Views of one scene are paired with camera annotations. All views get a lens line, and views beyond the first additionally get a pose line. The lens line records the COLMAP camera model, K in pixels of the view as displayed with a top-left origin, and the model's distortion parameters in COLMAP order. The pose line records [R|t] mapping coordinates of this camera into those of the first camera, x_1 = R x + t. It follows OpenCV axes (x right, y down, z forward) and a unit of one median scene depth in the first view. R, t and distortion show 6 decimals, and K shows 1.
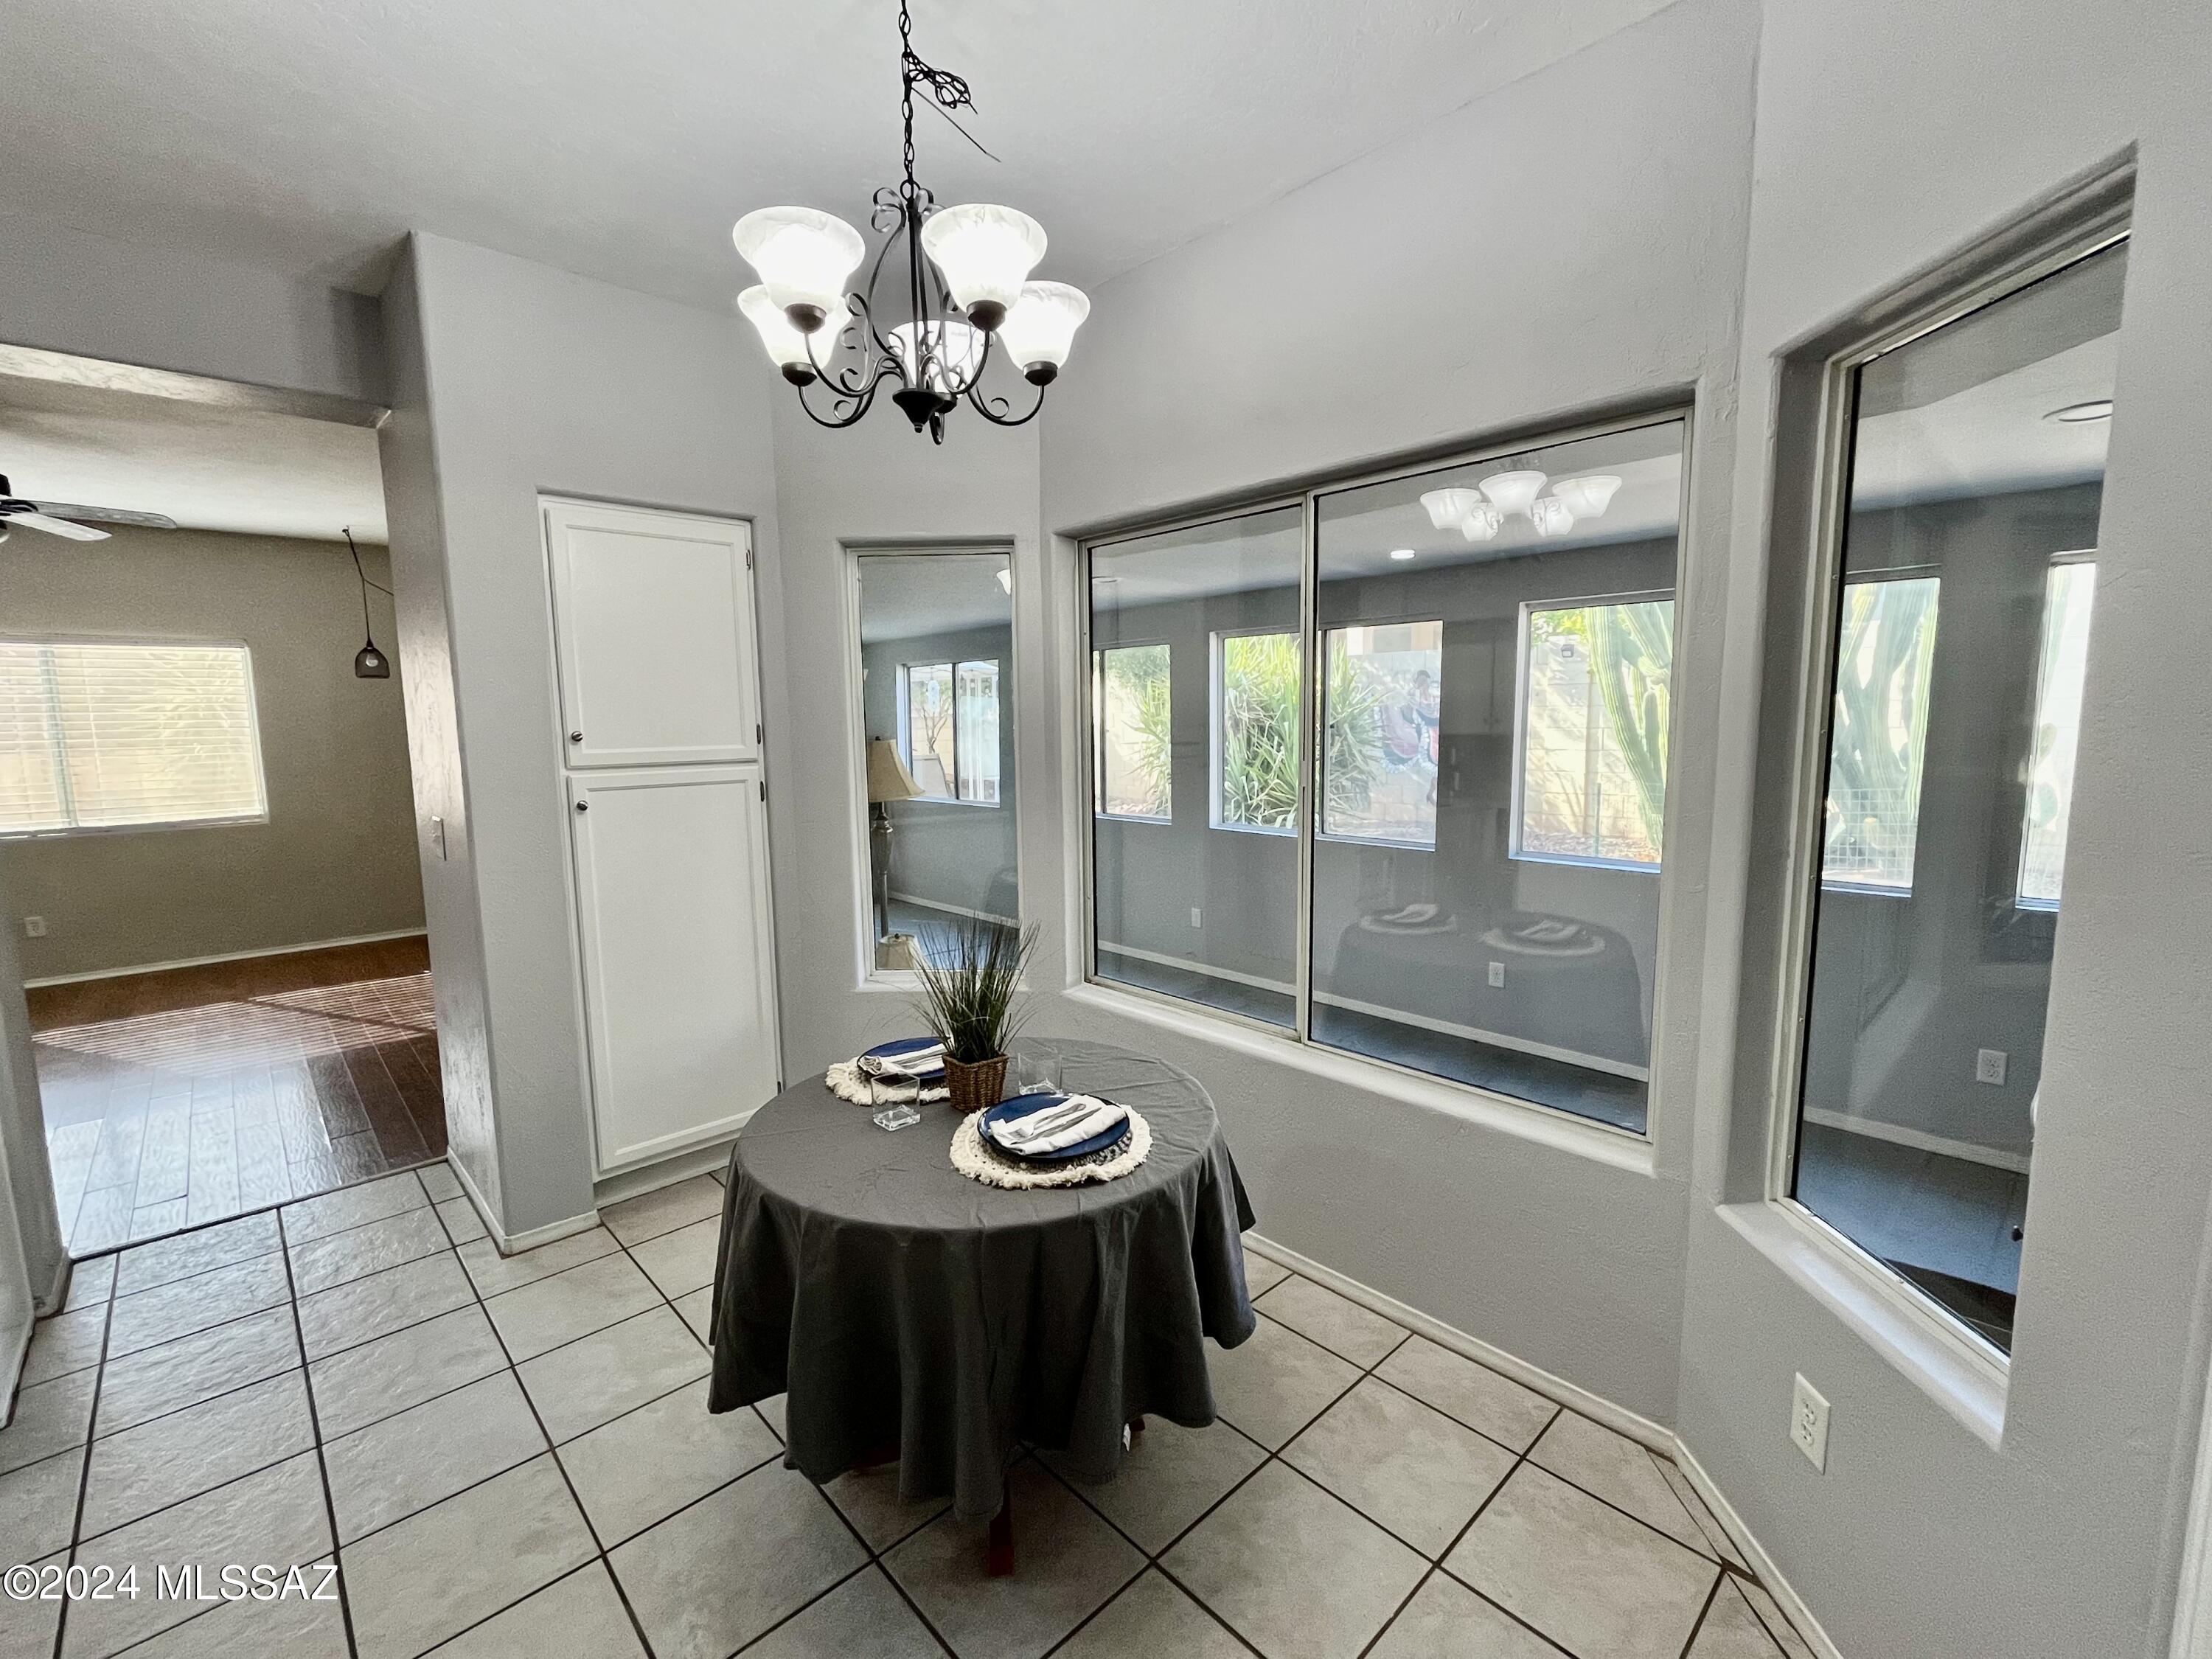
lens RADIAL K [[946.3, 0, 1106.0], [0, 946.3, 829.5], [0, 0, 1]] dist [0.000533, -0.000248]
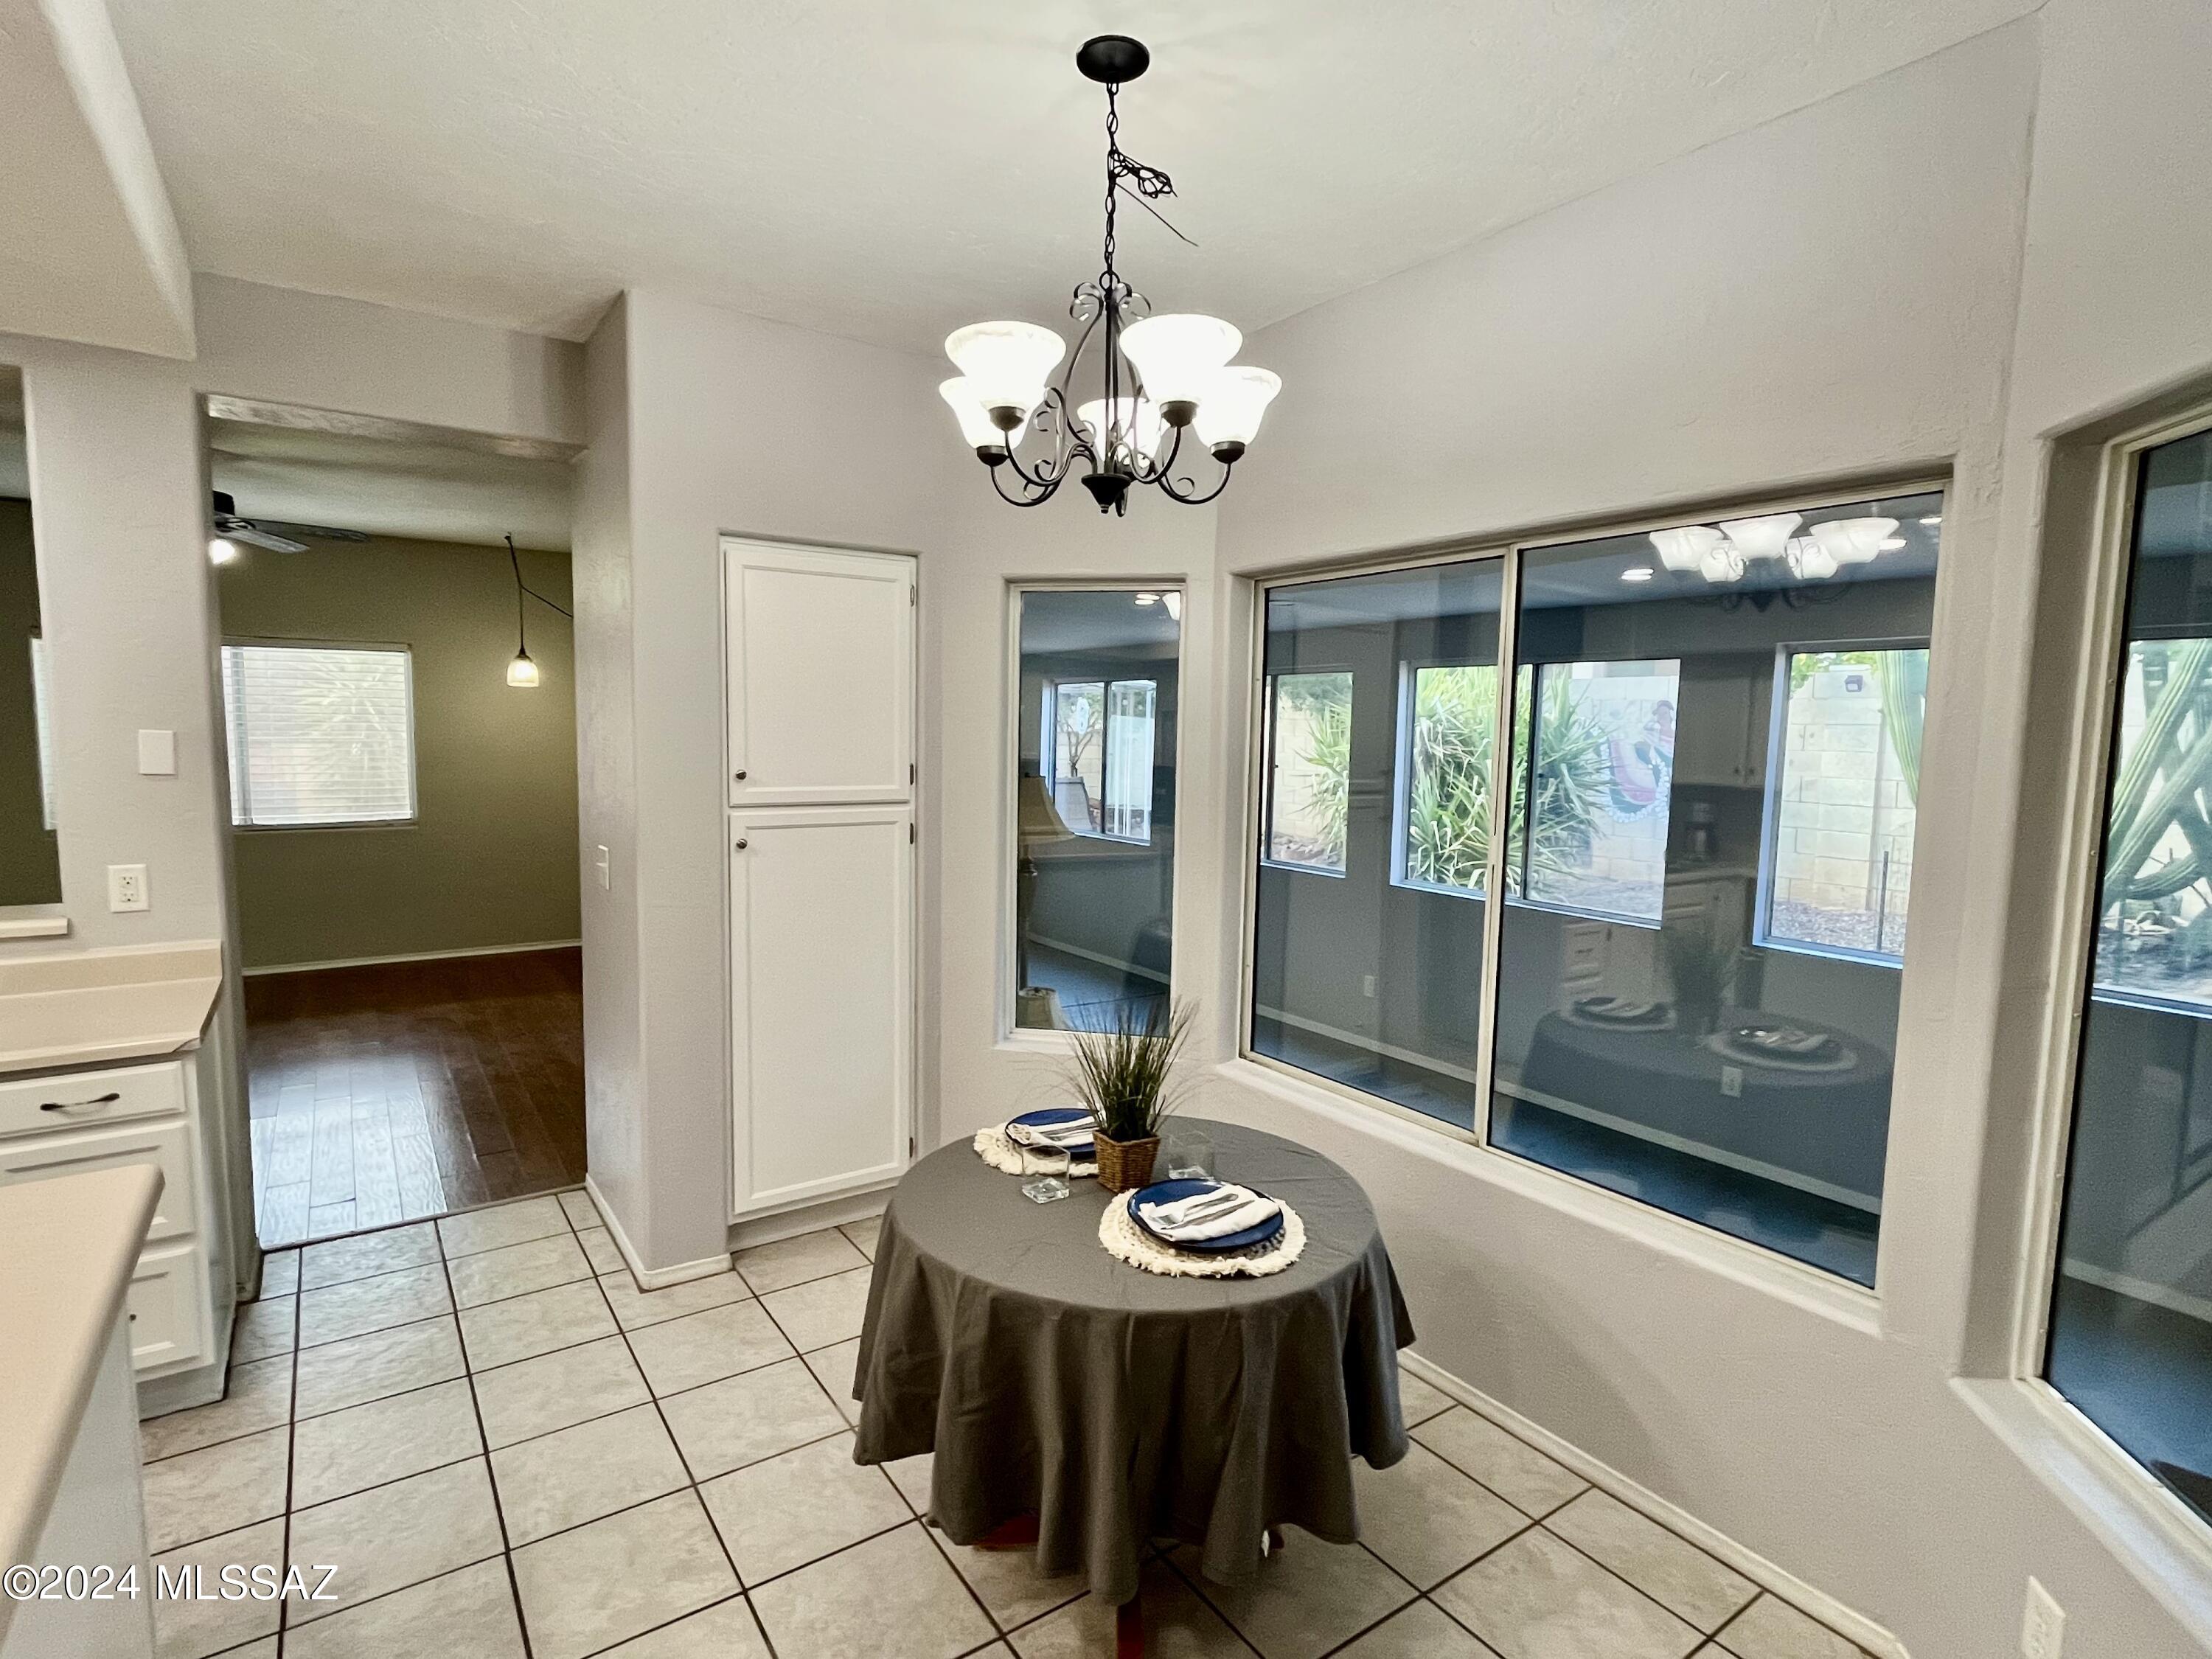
lens RADIAL K [[1112.5, 0, 1106.0], [0, 1112.5, 829.5], [0, 0, 1]] dist [0.000580, 0.000017]
pose [[0.988290, 0.046726, -0.145257, -0.006391], [-0.050316, 0.998510, -0.021135, -0.047474], [0.144053, 0.028196, 0.989168, -0.141732]]
